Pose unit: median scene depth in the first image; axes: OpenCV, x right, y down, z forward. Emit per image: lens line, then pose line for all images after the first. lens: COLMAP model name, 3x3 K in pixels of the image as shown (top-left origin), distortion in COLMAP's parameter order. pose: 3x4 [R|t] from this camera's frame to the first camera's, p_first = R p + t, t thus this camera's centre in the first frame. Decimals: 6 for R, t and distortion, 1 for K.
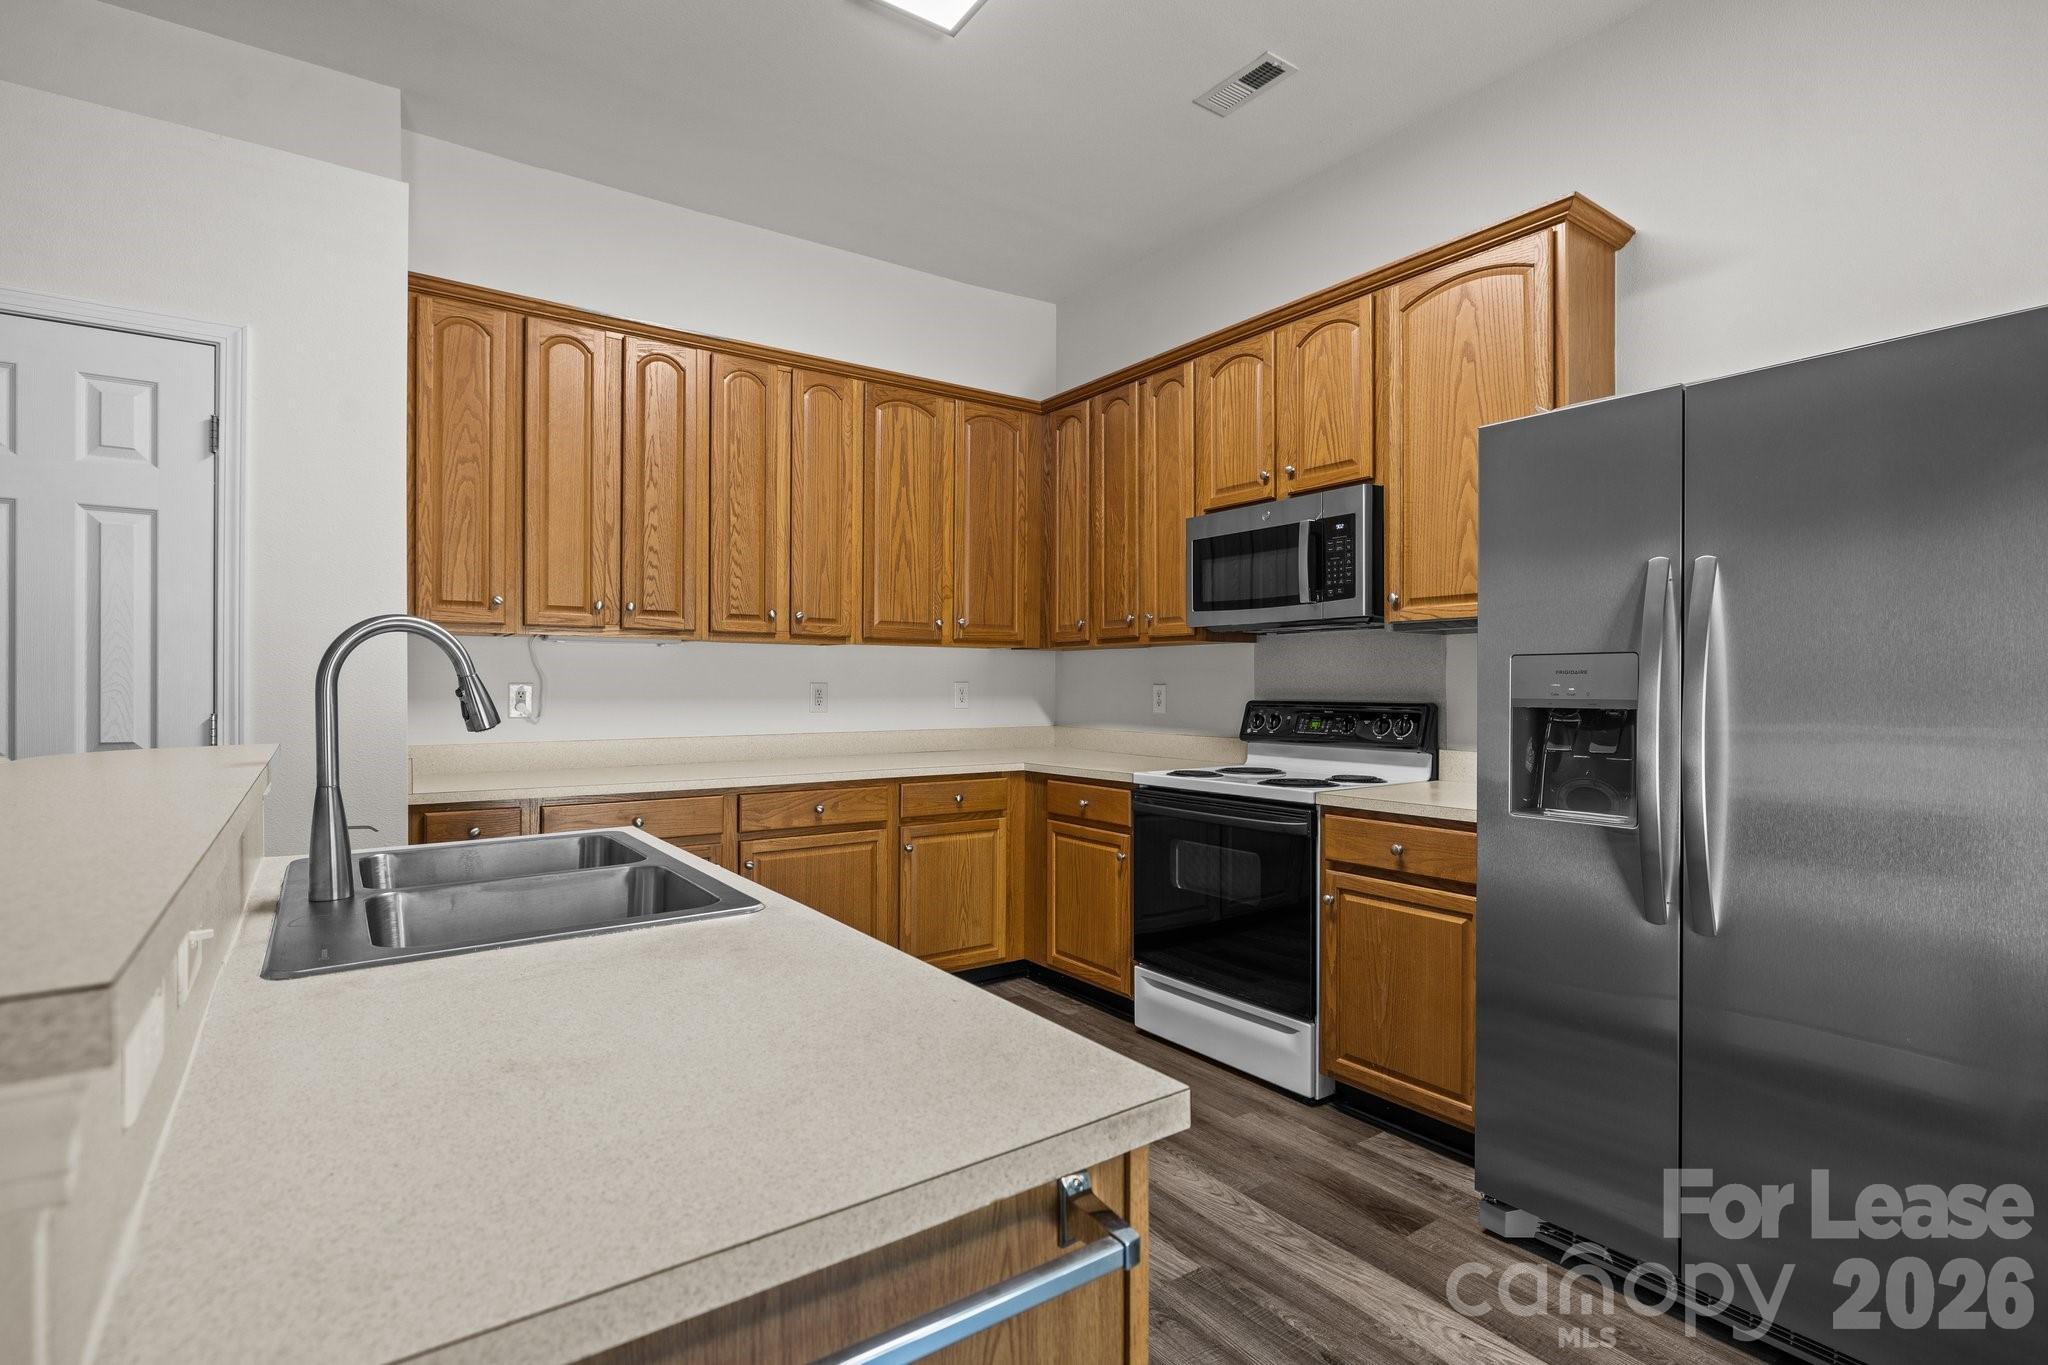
lens RADIAL K [[973.7, 0, 1014.4], [0, 973.7, 685.7], [0, 0, 1]] dist [-0.002240, -0.000125]
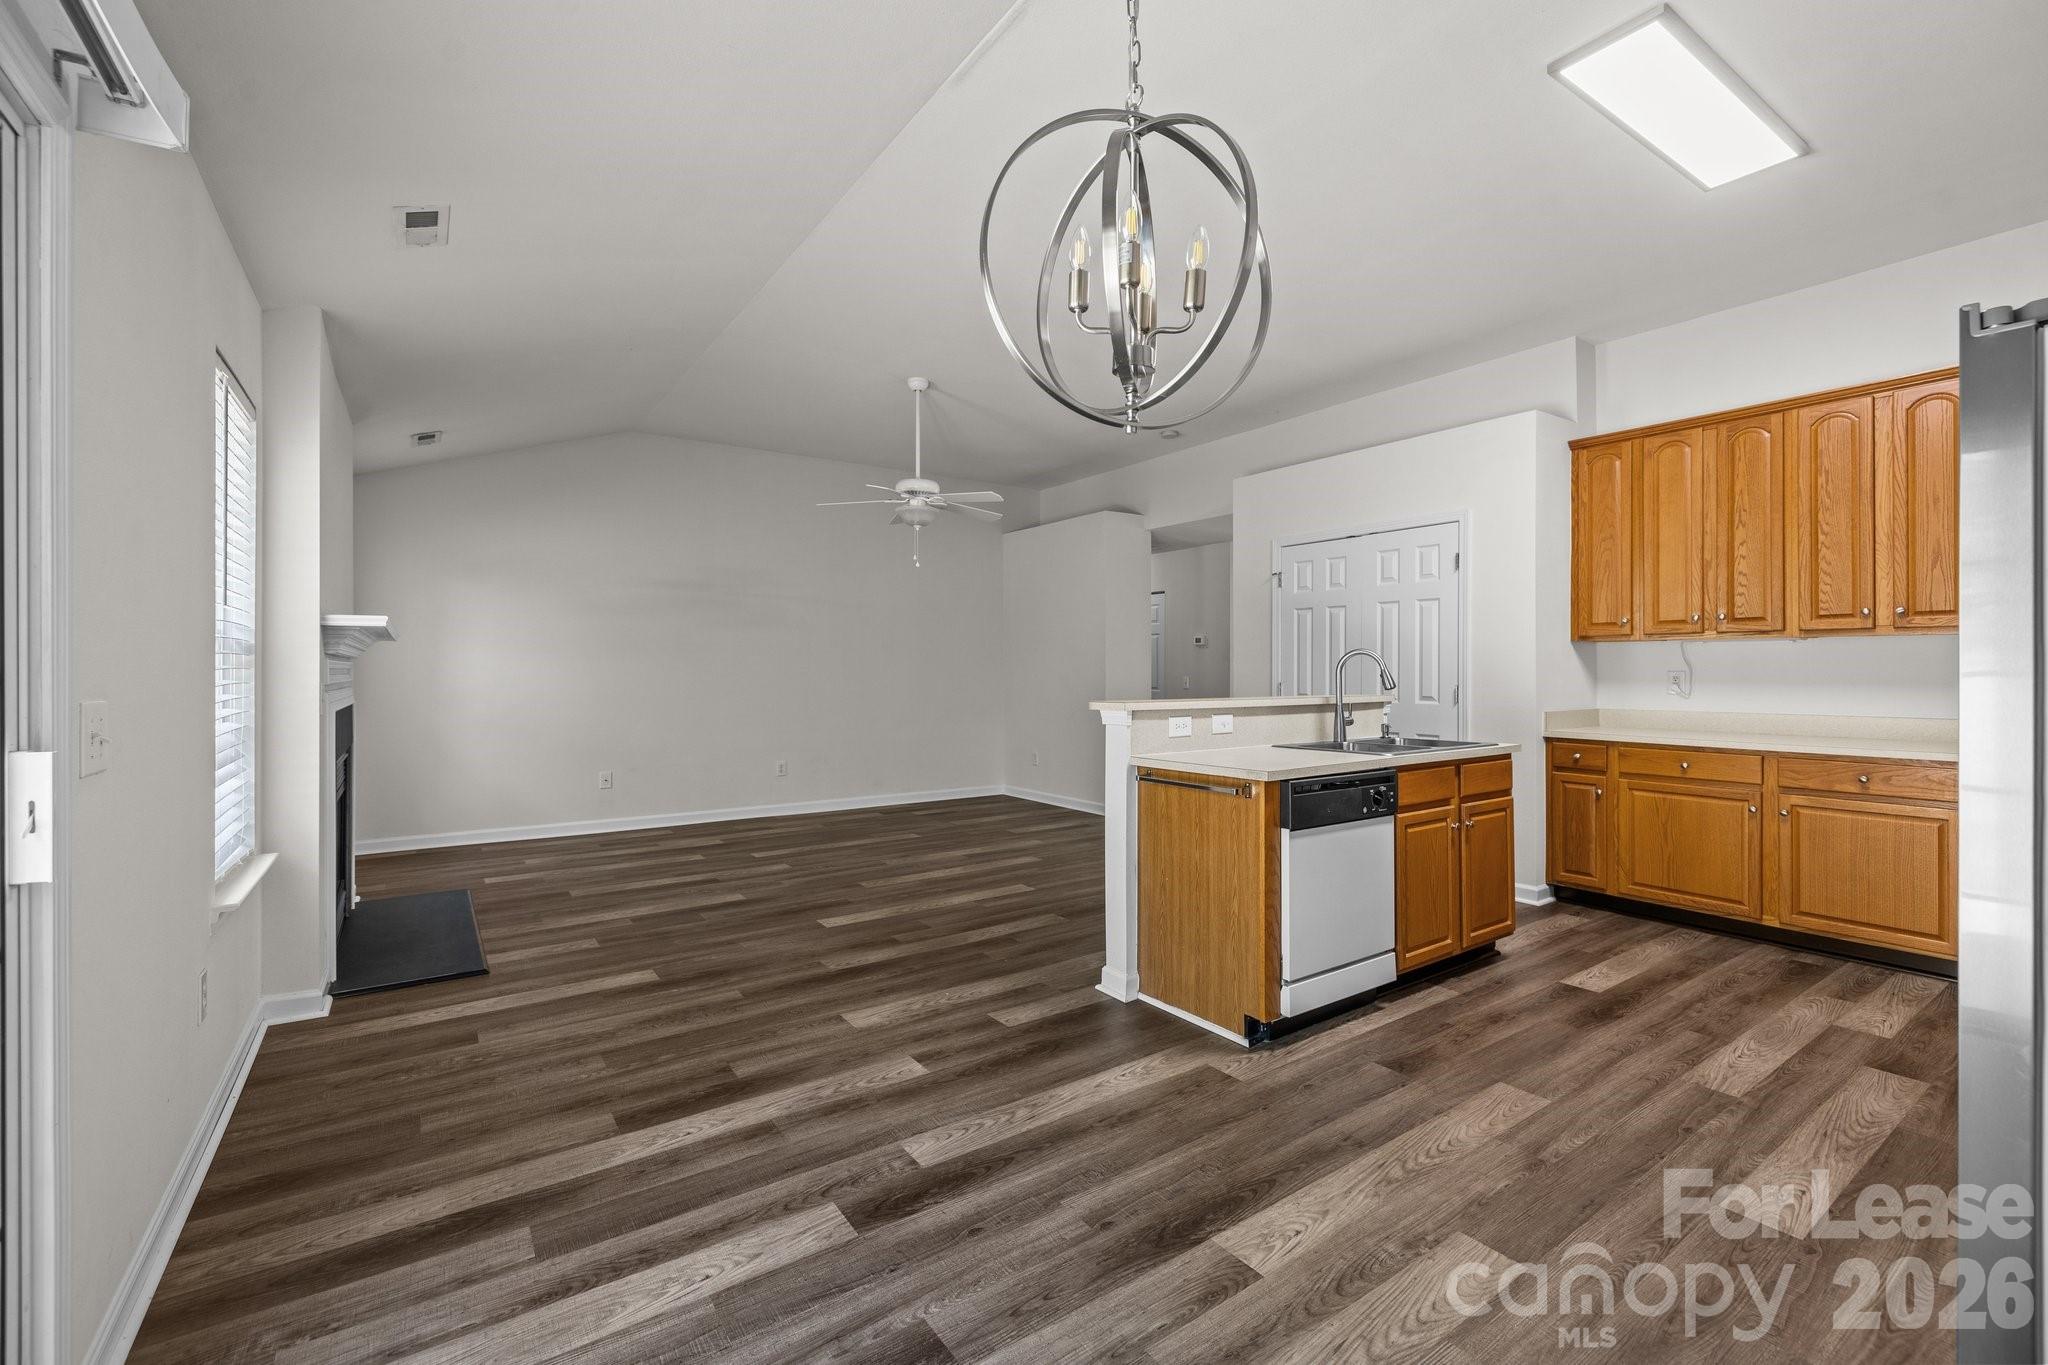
lens RADIAL K [[870.6, 0, 1014.6], [0, 870.6, 666.0], [0, 0, 1]] dist [-0.002738, 0.001845]
pose [[-0.006632, -0.004878, -0.999966, 0.911807], [0.000853, 0.999988, -0.004883, -0.005401], [0.999978, -0.000885, -0.006627, -0.009790]]
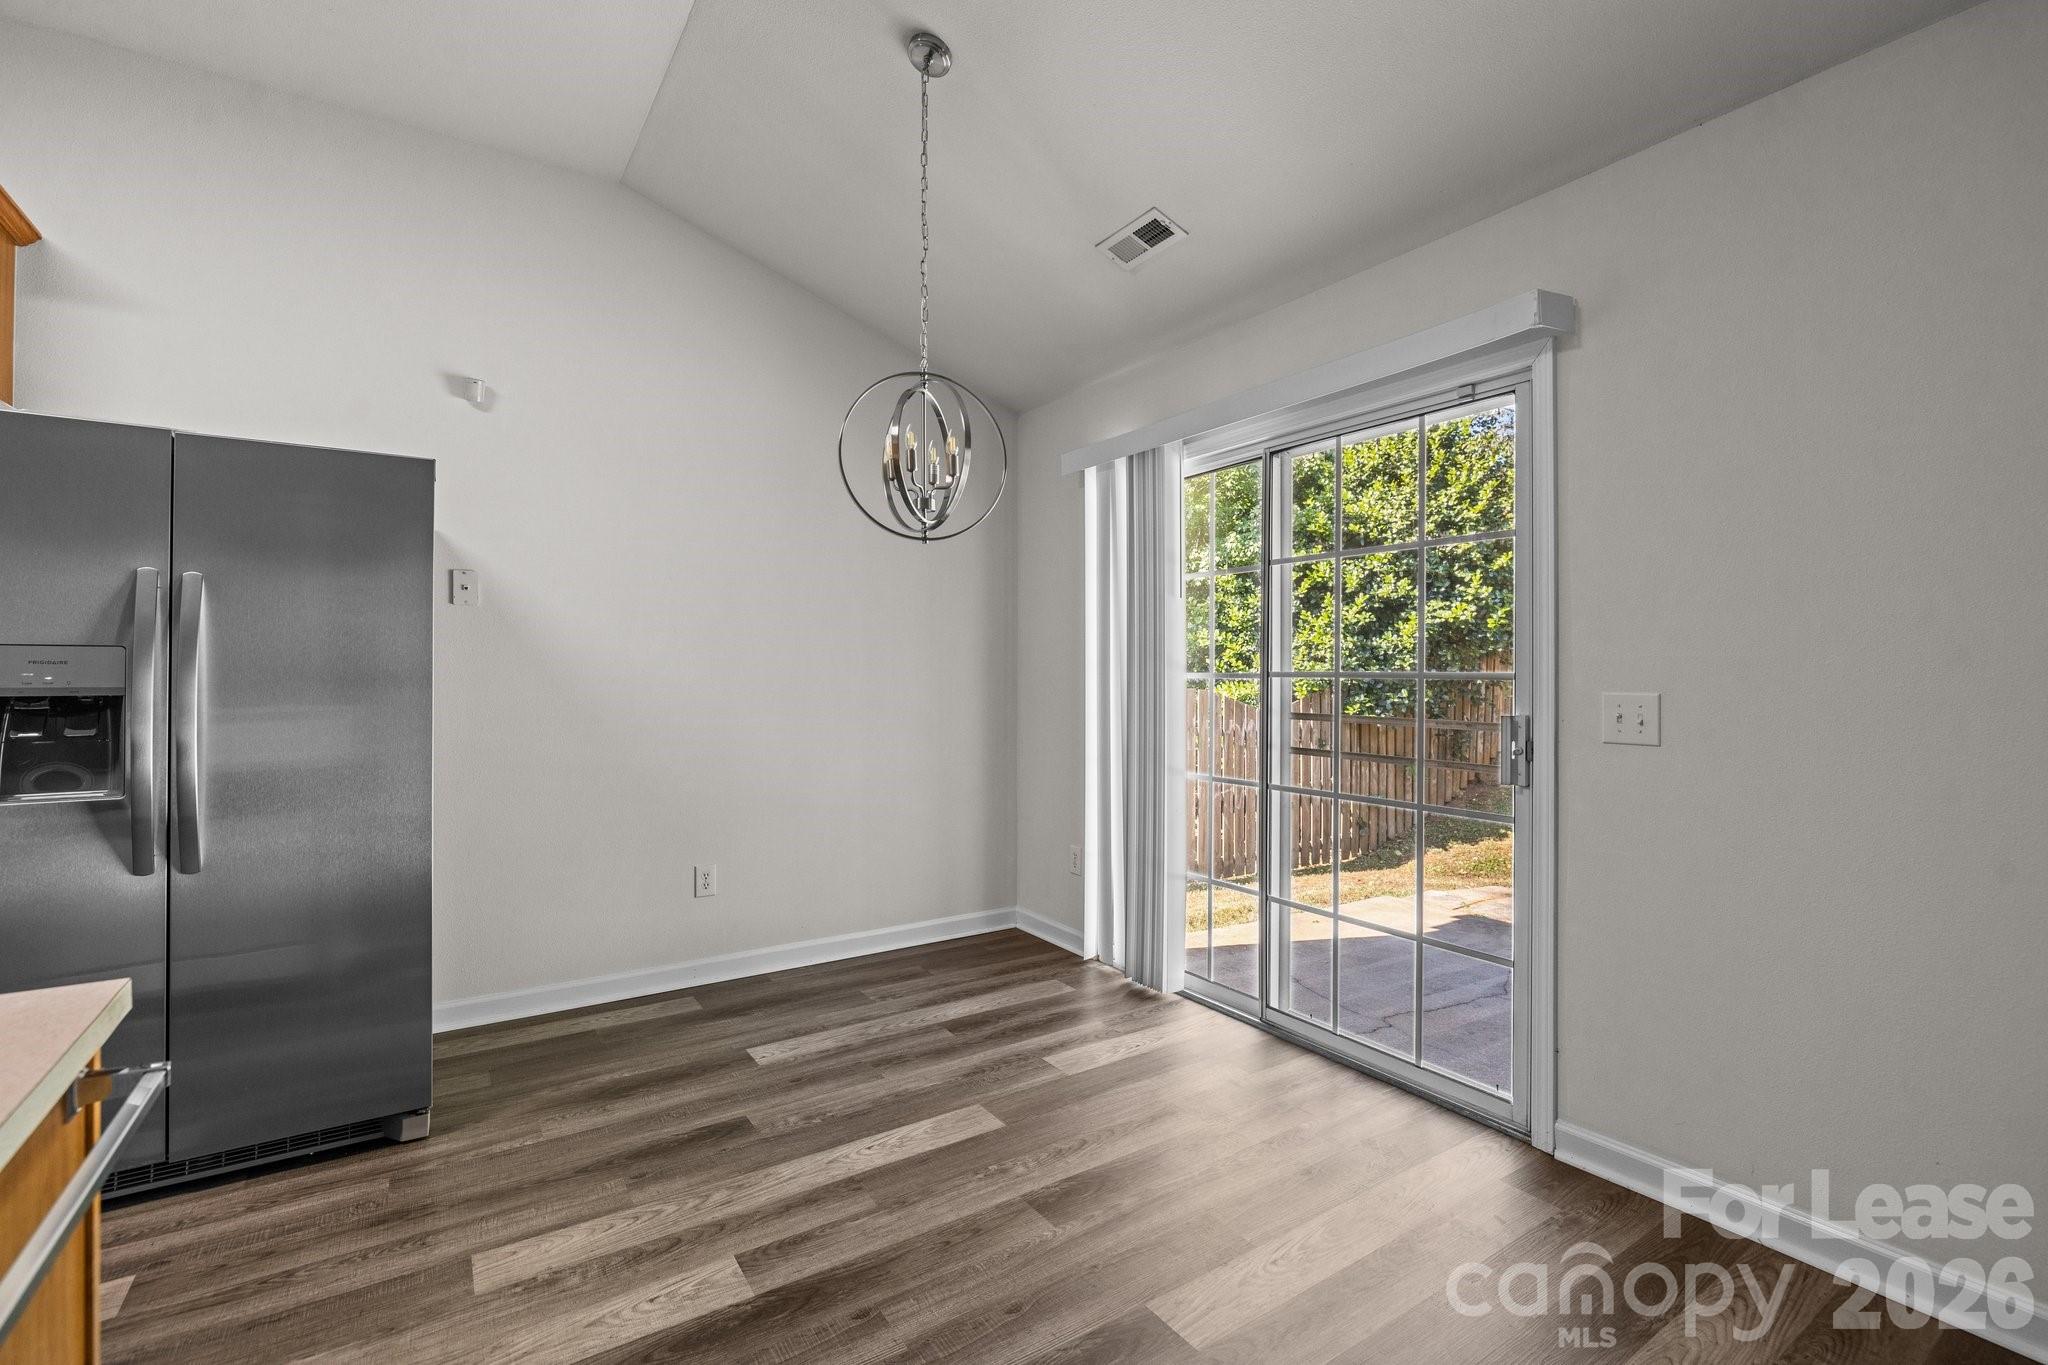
lens RADIAL K [[914.3, 0, 1013.1], [0, 914.3, 666.5], [0, 0, 1]] dist [-0.004275, 0.000046]
pose [[0.031161, 0.008852, 0.999475, -0.249439], [-0.001379, 0.999960, -0.008814, -0.001416], [-0.999513, -0.001104, 0.031172, -0.057421]]
